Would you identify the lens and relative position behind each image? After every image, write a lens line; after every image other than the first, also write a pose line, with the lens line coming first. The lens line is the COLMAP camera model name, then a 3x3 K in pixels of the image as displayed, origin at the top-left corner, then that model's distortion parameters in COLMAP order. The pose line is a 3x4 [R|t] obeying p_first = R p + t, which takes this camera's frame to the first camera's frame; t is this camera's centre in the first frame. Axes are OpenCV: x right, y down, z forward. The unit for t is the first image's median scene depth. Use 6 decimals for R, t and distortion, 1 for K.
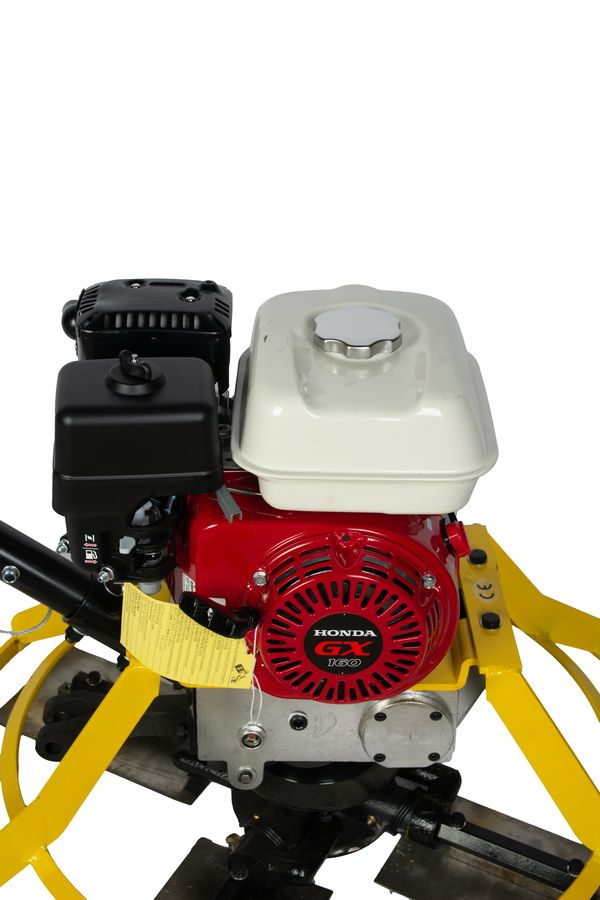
lens RADIAL K [[1370.0, 0, 300.0], [0, 1370.0, 450.0], [0, 0, 1]] dist [-0.014842, -0.021780]
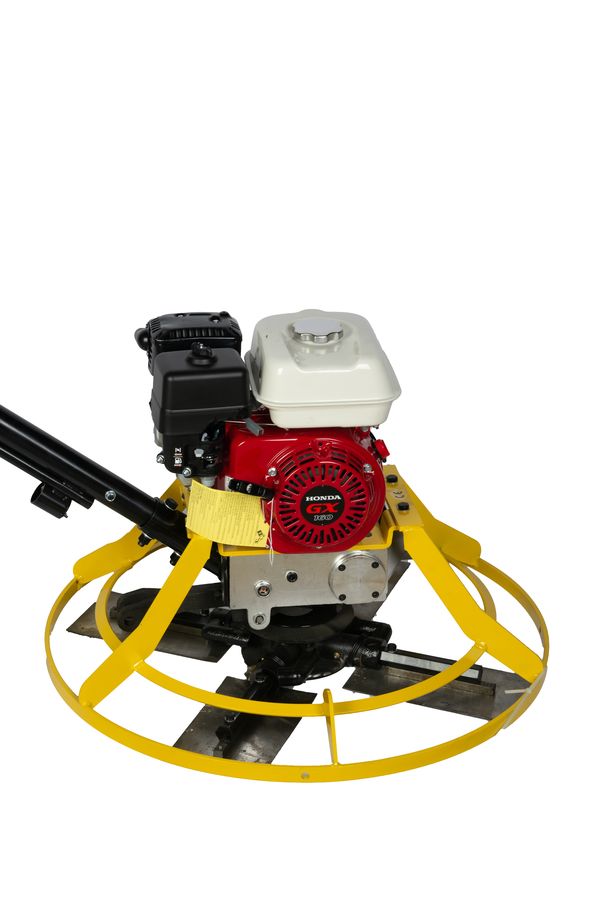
lens RADIAL K [[1924.2, 0, 300.0], [0, 1924.2, 450.0], [0, 0, 1]] dist [0.053723, 0.031968]
pose [[0.992123, -0.056126, 0.111990, -0.266383], [0.069942, 0.989874, -0.123520, 0.369964], [-0.103924, 0.130379, 0.986003, -1.424633]]
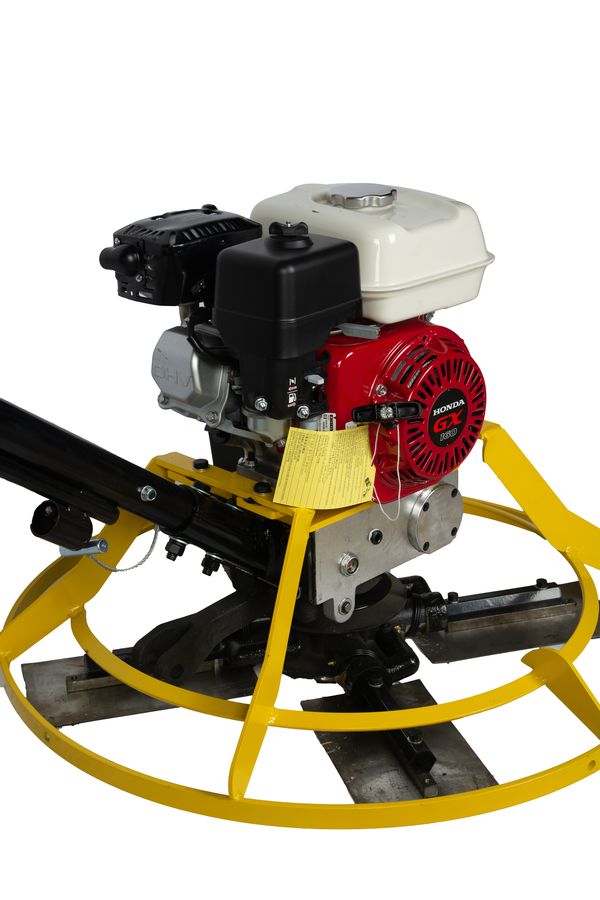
lens RADIAL K [[1423.2, 0, 300.0], [0, 1423.2, 450.0], [0, 0, 1]] dist [0.000631, -0.003951]
pose [[0.713974, -0.281293, 0.641183, -0.929220], [0.387135, 0.921635, -0.026755, 0.149910], [-0.583410, 0.267327, 0.766922, 0.056041]]
